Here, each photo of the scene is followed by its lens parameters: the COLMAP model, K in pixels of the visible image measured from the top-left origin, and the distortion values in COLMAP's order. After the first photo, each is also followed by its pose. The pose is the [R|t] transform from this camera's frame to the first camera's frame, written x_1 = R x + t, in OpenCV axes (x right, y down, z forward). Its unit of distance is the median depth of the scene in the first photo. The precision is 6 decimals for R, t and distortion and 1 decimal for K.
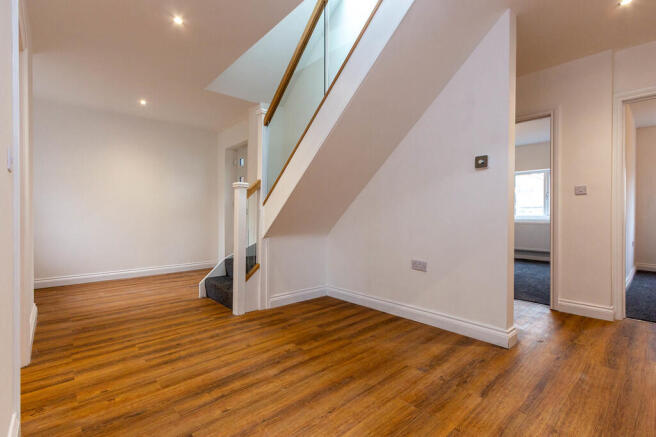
lens RADIAL K [[302.8, 0, 328.0], [0, 302.8, 218.5], [0, 0, 1]] dist [0.000513, -0.000325]
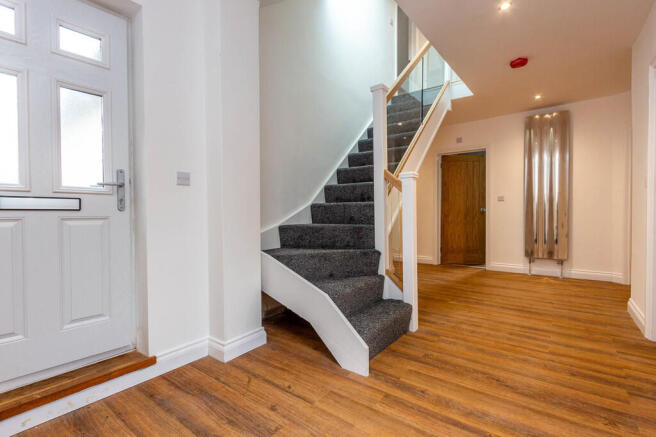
lens RADIAL K [[302.8, 0, 328.0], [0, 302.8, 218.5], [0, 0, 1]] dist [0.000513, -0.000325]
pose [[-0.172191, -0.019738, 0.984866, -1.358181], [0.019325, 0.999539, 0.023411, -0.015528], [-0.984874, 0.023064, -0.171730, 1.735181]]
